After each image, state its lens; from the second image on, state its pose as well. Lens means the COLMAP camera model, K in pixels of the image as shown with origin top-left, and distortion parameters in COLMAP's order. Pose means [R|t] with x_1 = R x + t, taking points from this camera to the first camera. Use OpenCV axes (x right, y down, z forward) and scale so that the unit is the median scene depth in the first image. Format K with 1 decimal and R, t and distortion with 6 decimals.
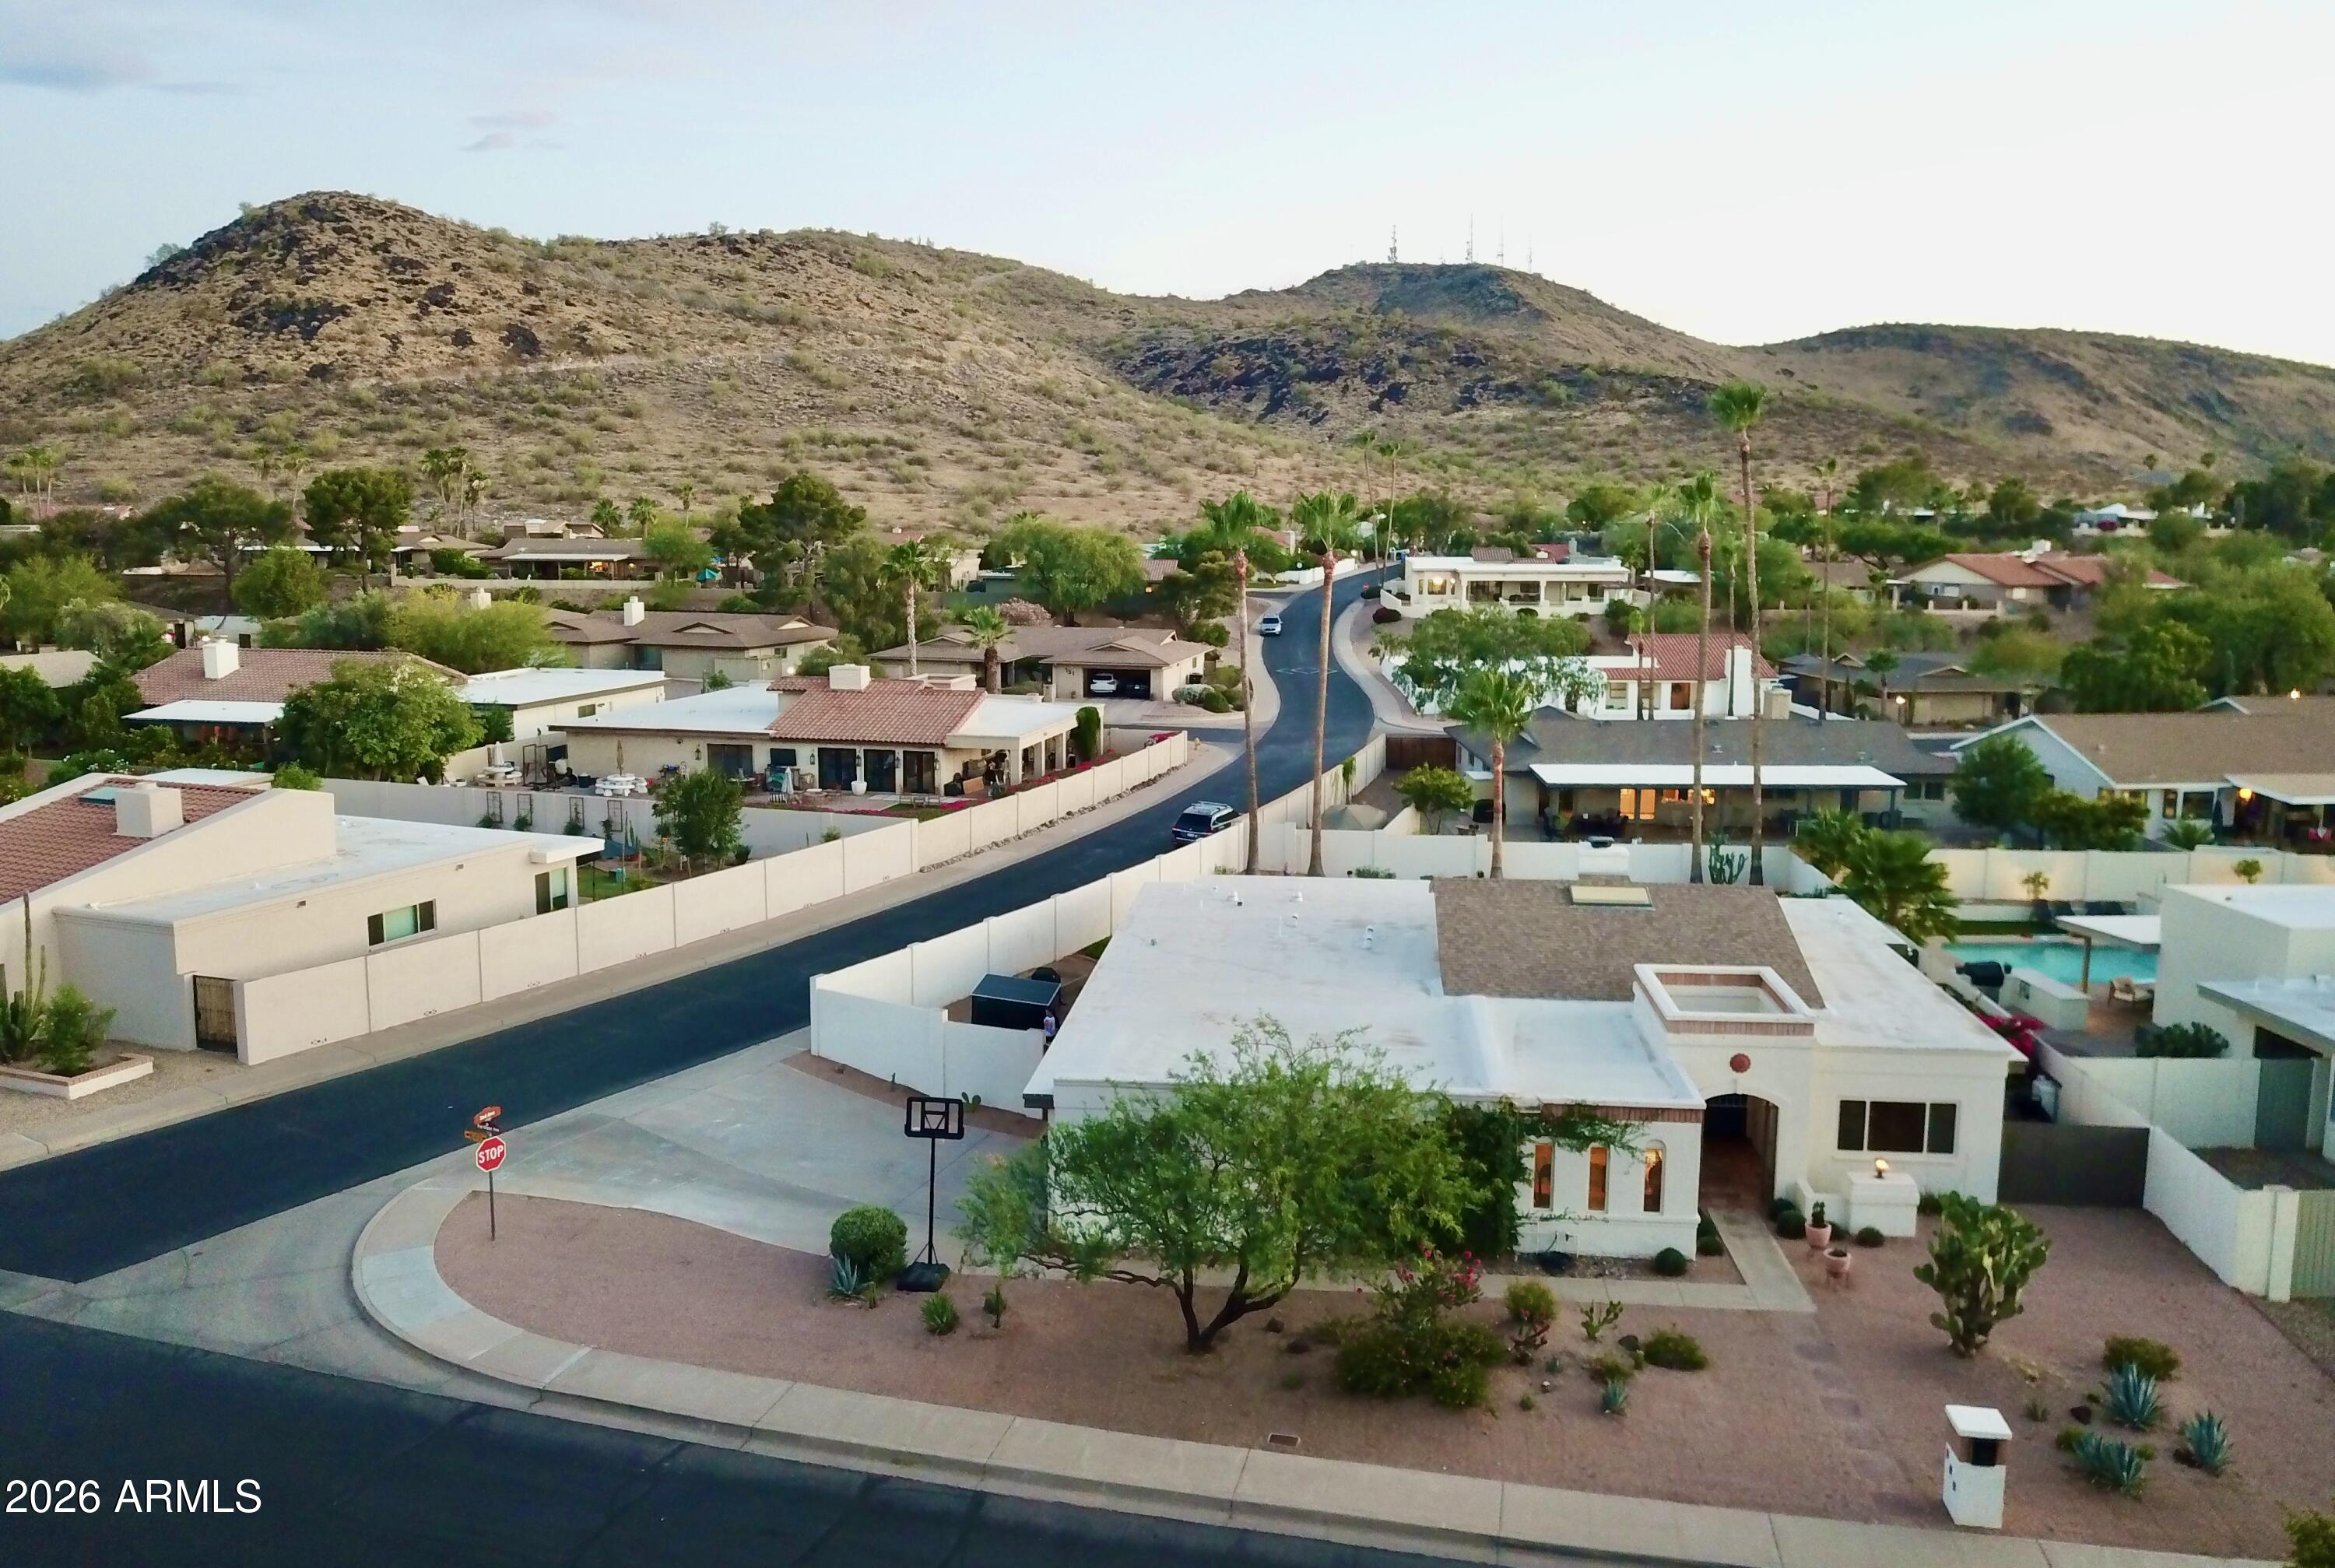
lens RADIAL K [[1765.4, 0, 1164.9], [0, 1765.4, 870.7], [0, 0, 1]] dist [0.001511, -0.008228]
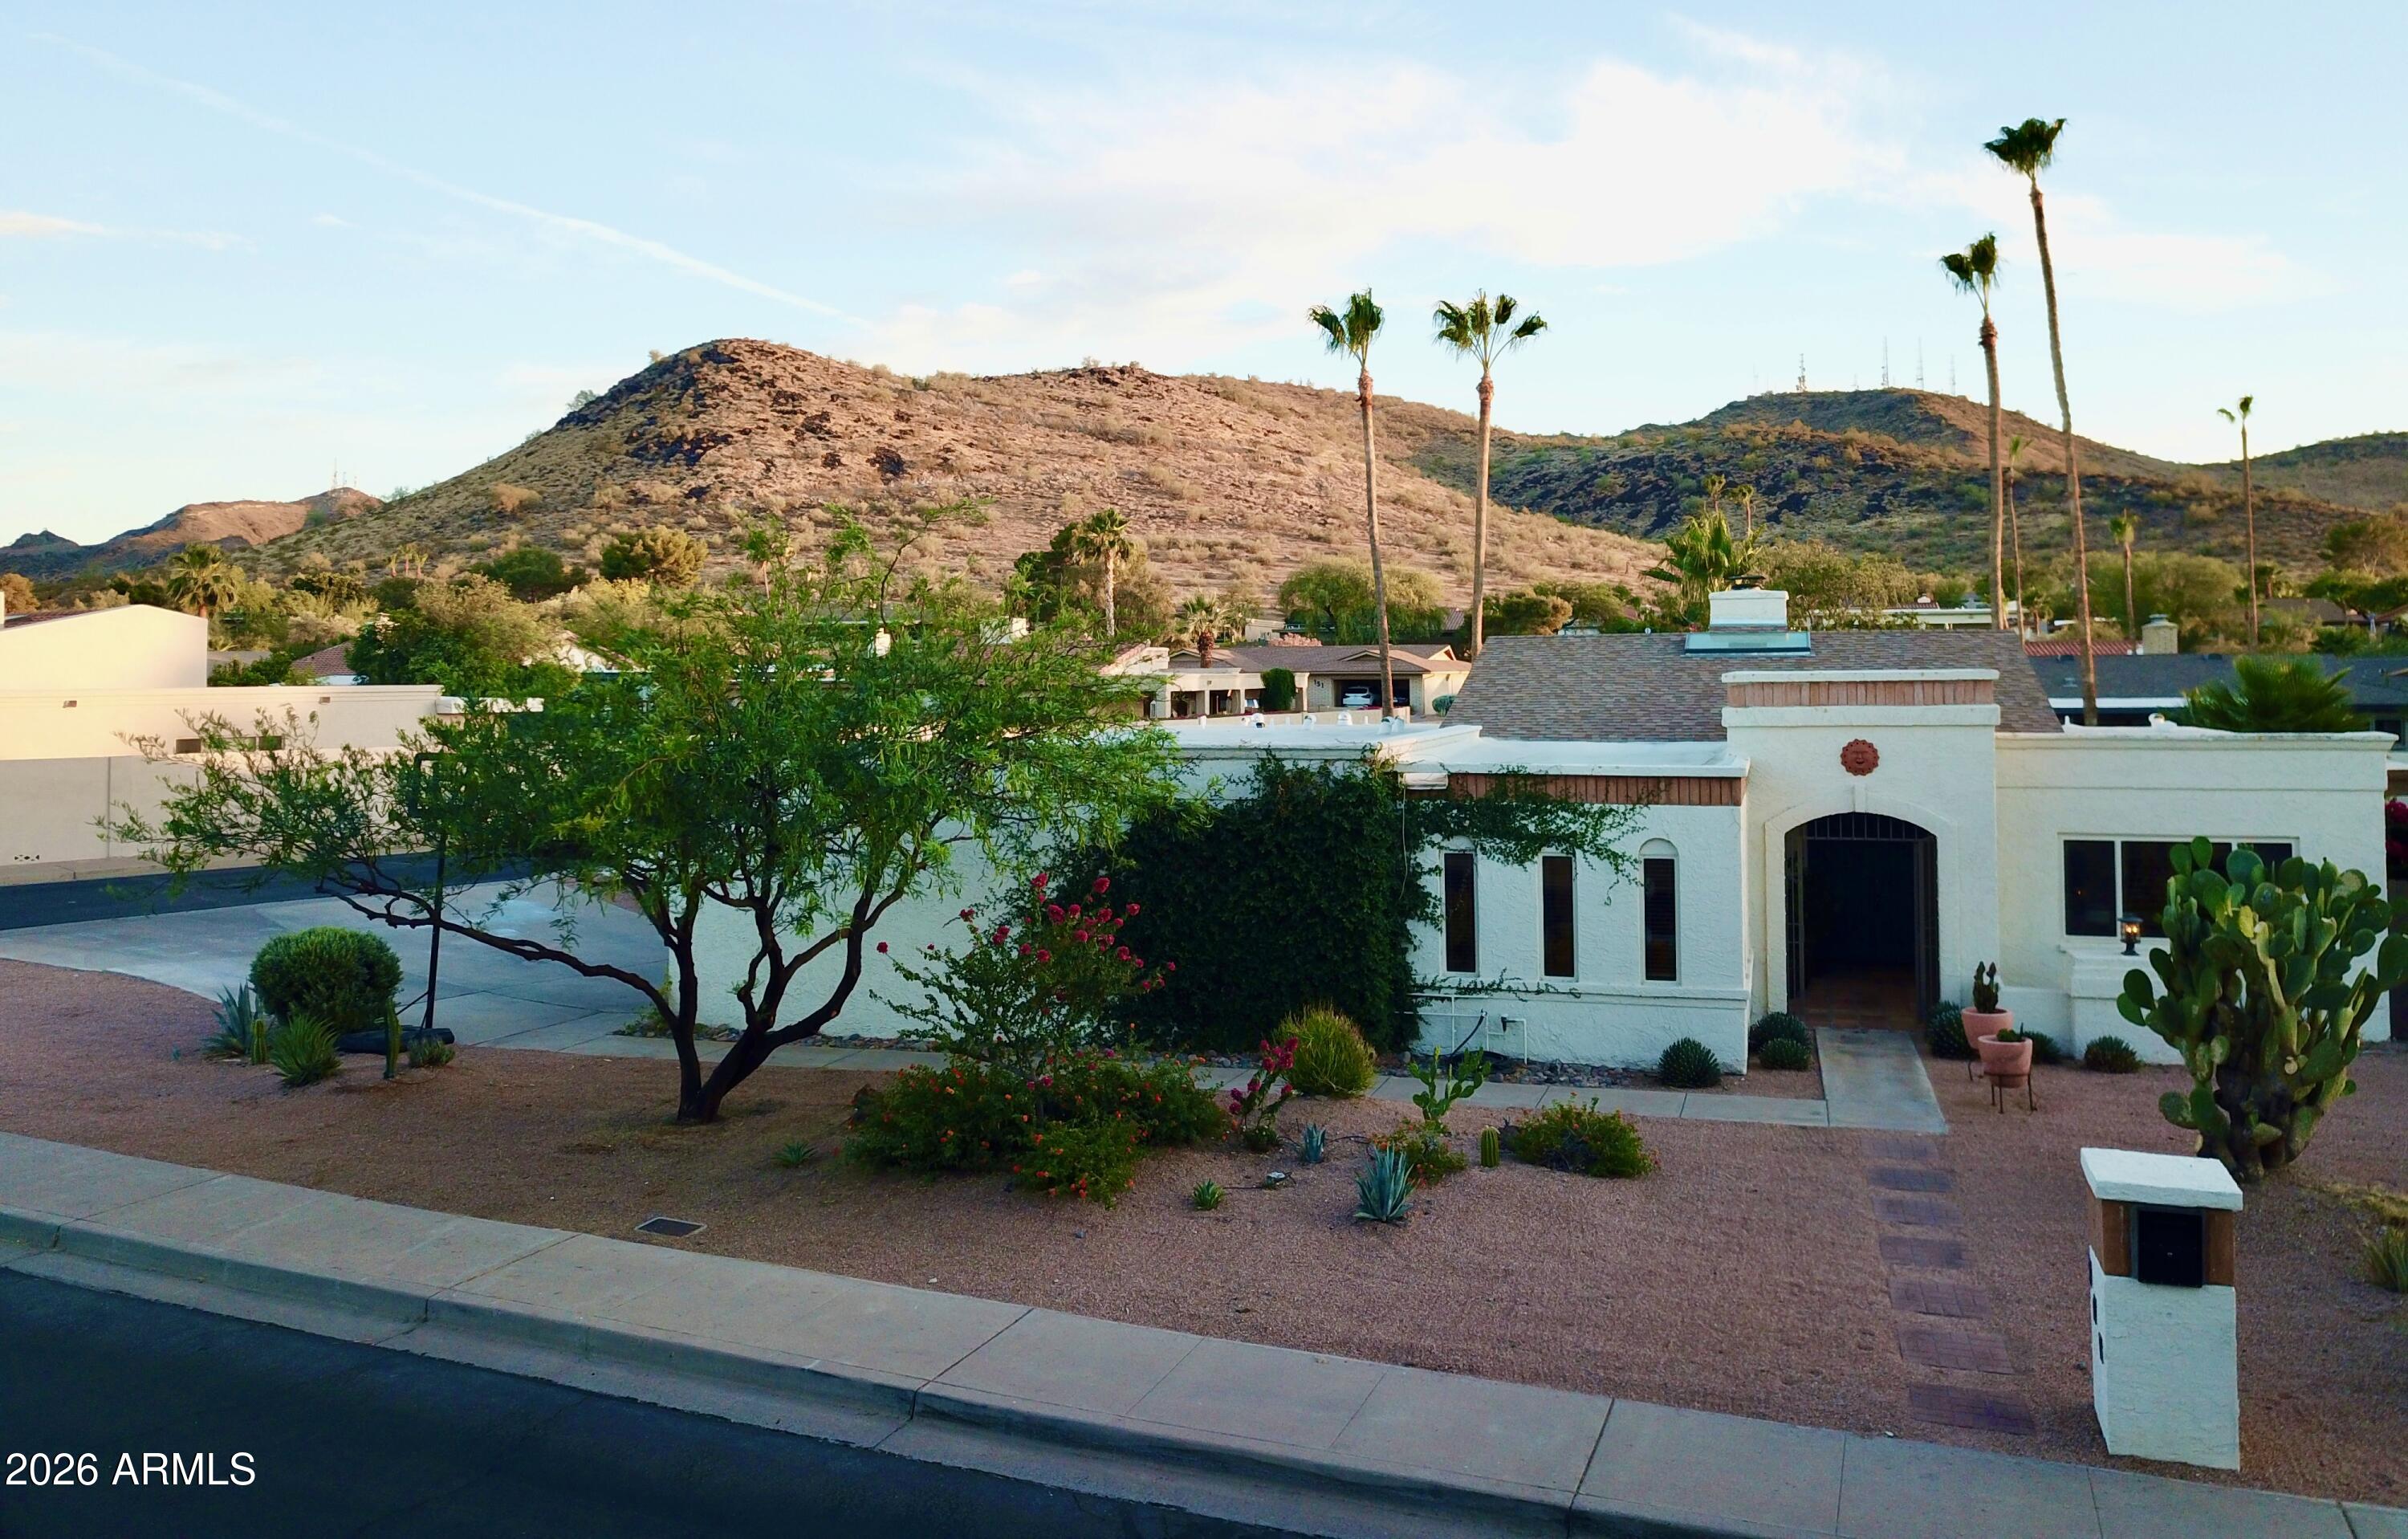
lens RADIAL K [[1822.4, 0, 1209.2], [0, 1822.4, 702.0], [0, 0, 1]] dist [-0.009062, -0.011712]
pose [[0.979328, -0.010111, -0.202028, 0.028749], [-0.027909, 0.982445, -0.184453, 0.024527], [0.200346, 0.186279, 0.961853, 0.047523]]
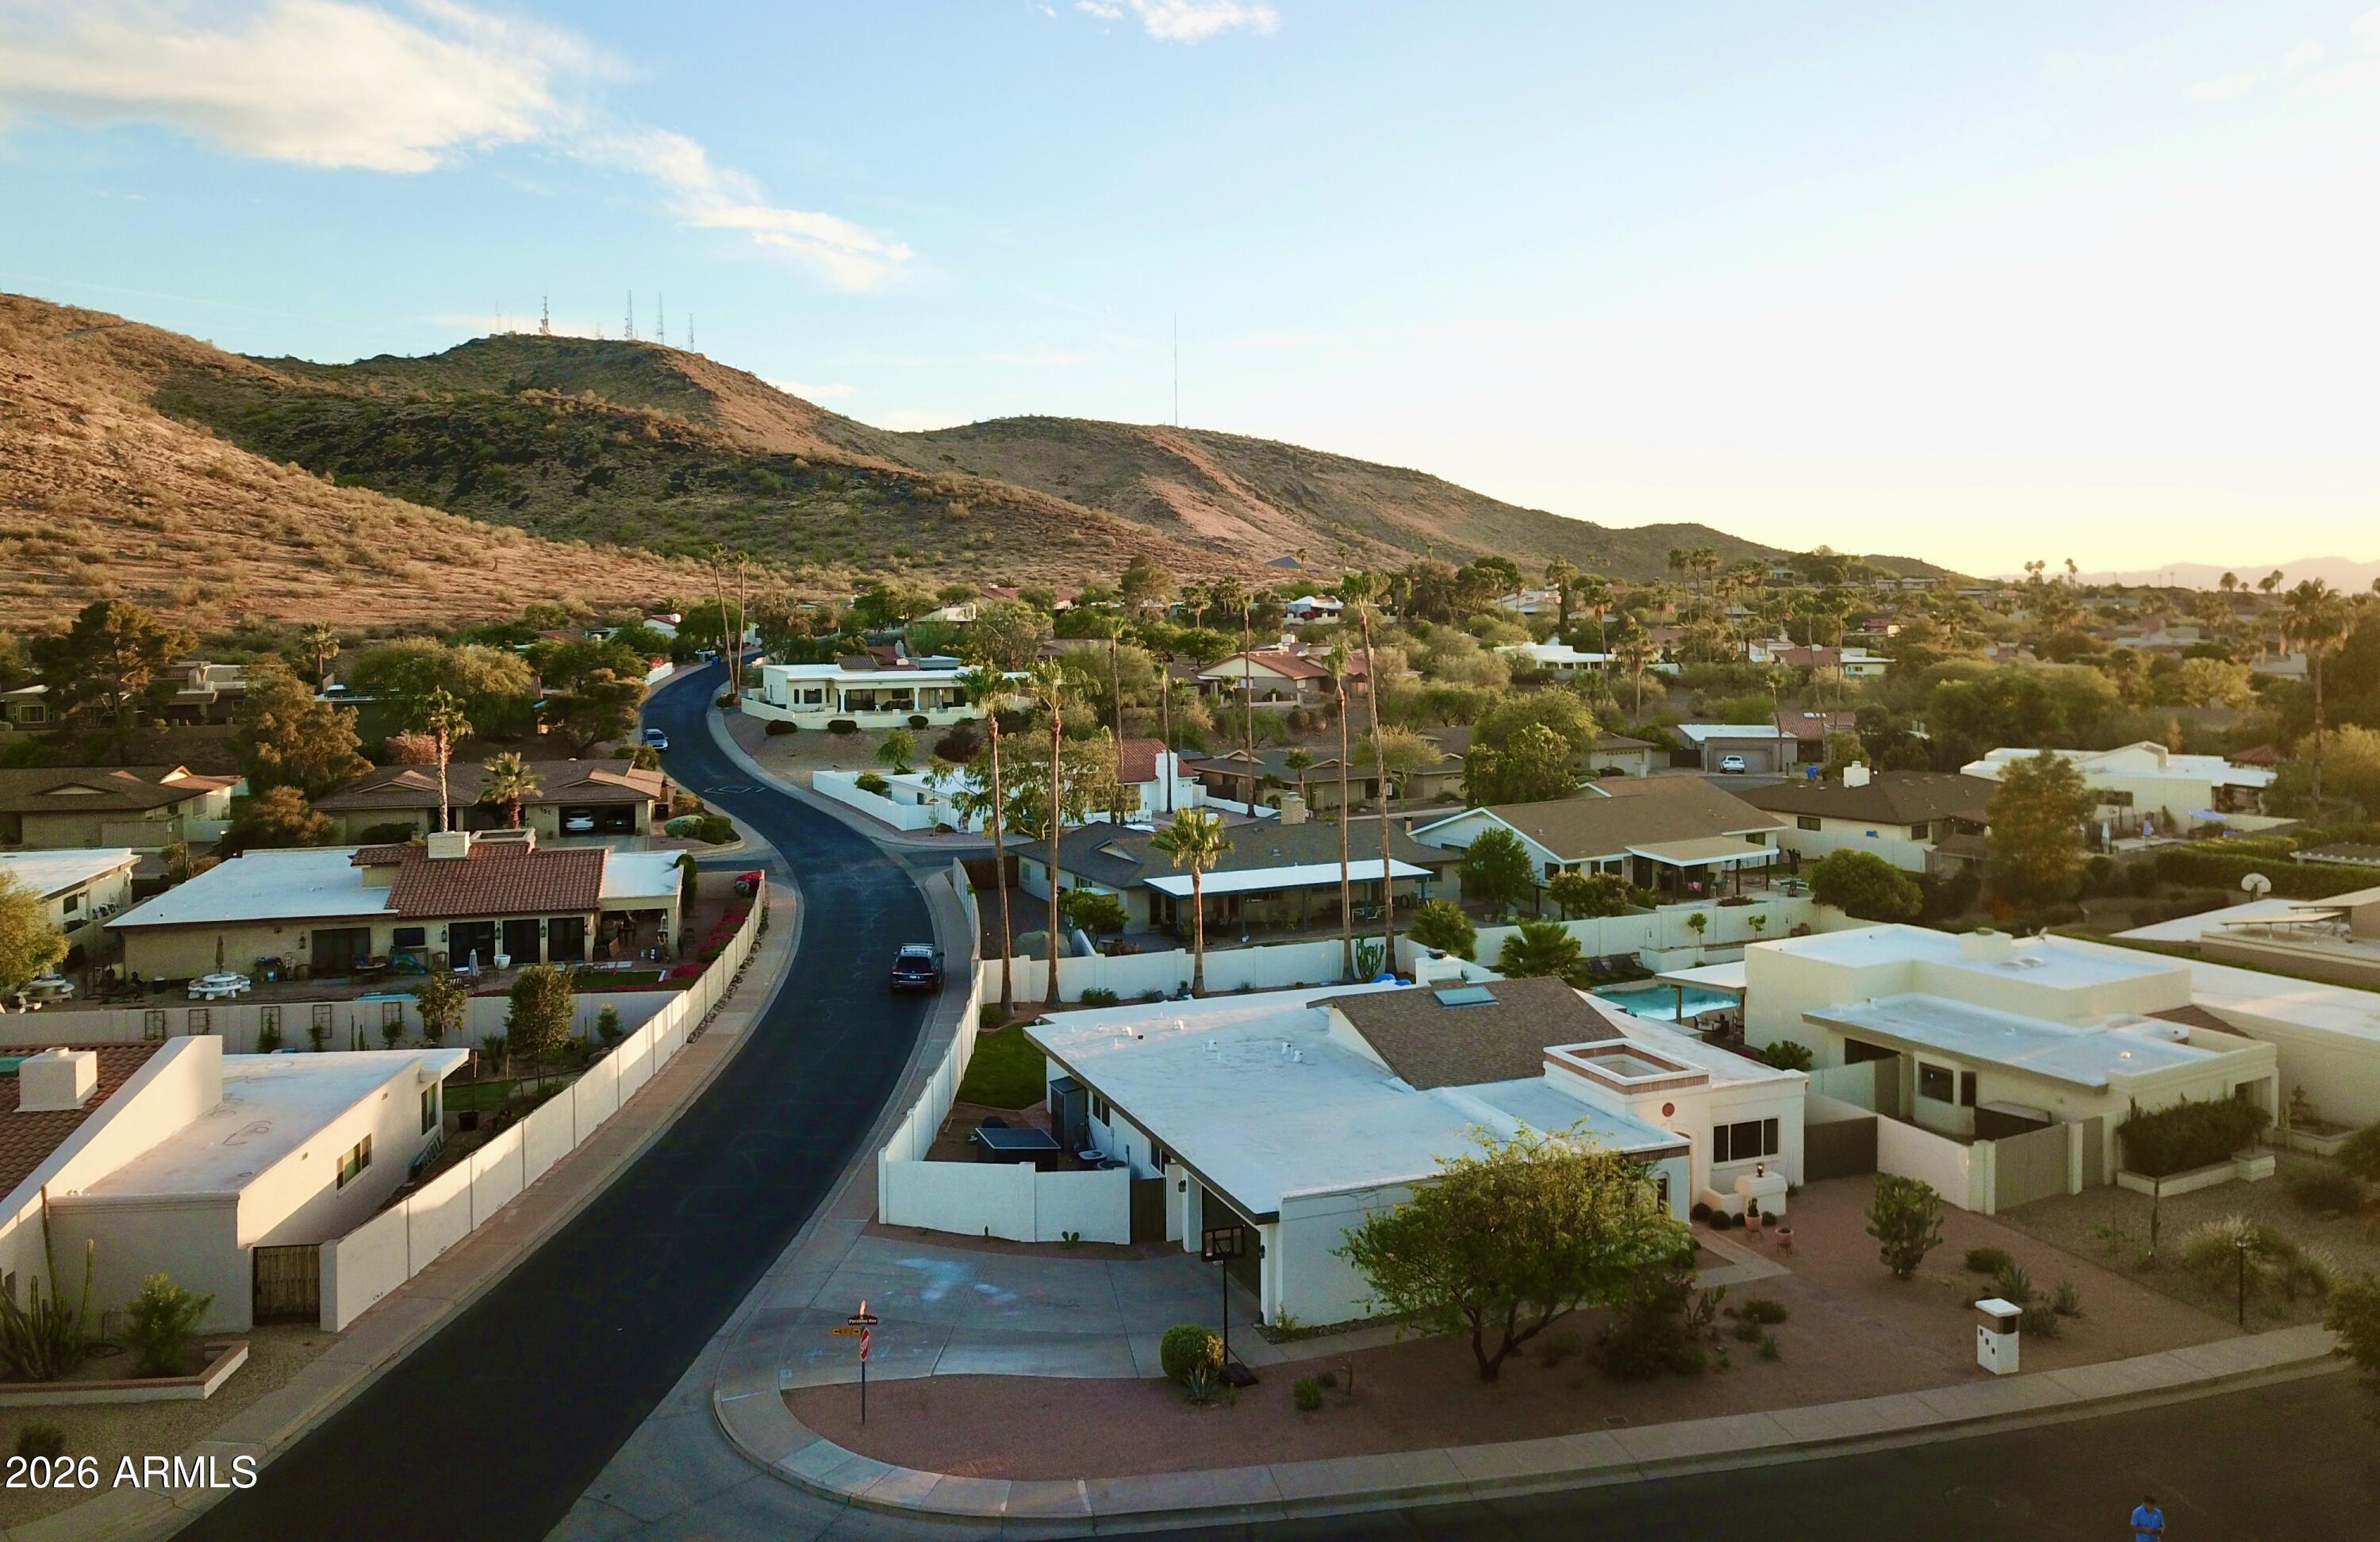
lens RADIAL K [[1836.8, 0, 1191.9], [0, 1836.8, 737.4], [0, 0, 1]] dist [0.073204, -0.184065]
pose [[0.884382, -0.045400, 0.464552, -0.080210], [0.098735, 0.990933, -0.091124, -0.010317], [-0.456202, 0.126456, 0.880845, -0.018103]]
